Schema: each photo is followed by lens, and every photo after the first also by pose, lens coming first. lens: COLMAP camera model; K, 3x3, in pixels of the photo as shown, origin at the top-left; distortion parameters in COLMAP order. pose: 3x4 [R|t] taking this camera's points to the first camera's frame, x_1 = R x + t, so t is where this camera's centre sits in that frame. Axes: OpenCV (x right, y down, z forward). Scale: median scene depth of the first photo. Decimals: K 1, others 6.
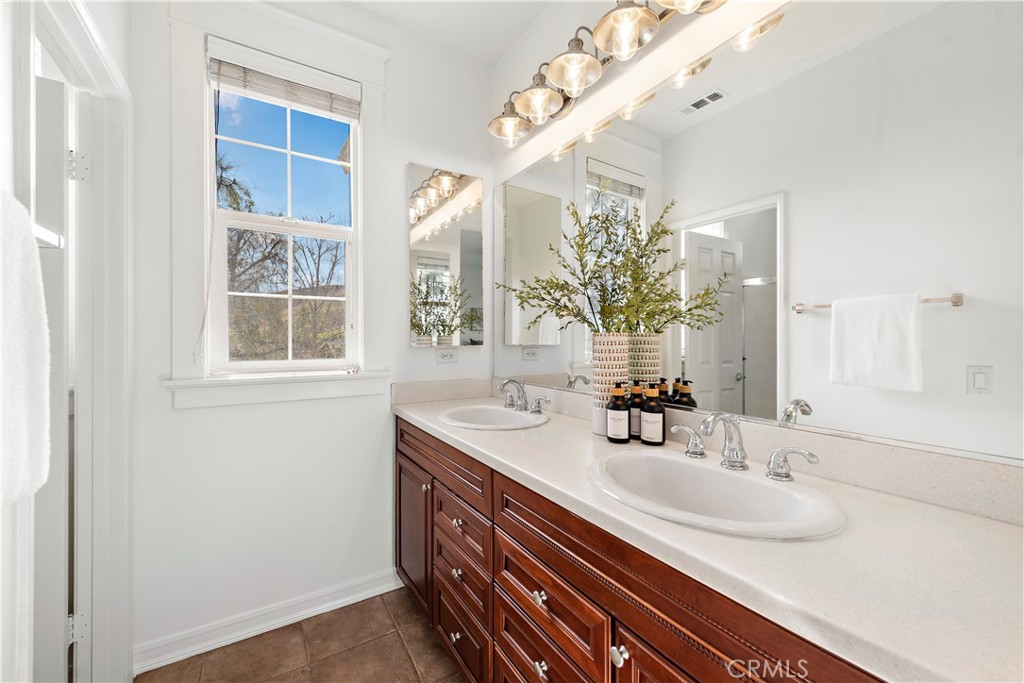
lens RADIAL K [[399.3, 0, 512.0], [0, 399.3, 341.5], [0, 0, 1]] dist [0.001335, -0.000175]
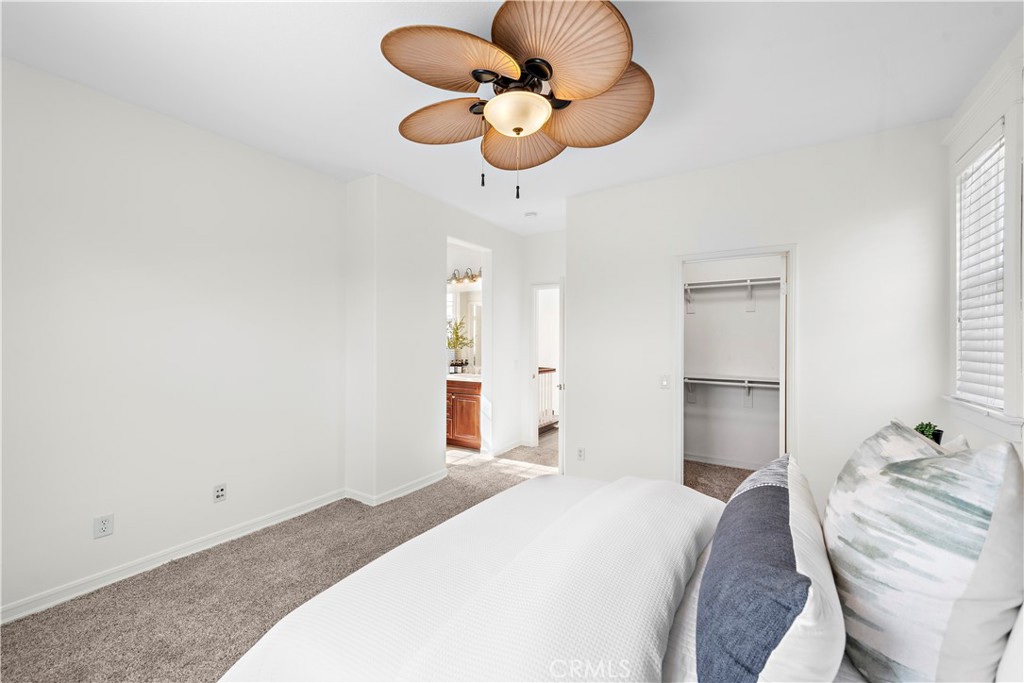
lens RADIAL K [[399.3, 0, 512.0], [0, 399.3, 341.5], [0, 0, 1]] dist [0.001335, -0.000175]
pose [[0.905321, 0.005255, 0.424695, -1.026346], [-0.005095, 0.999986, -0.001513, -0.104743], [-0.424697, -0.000795, 0.905335, -3.322674]]
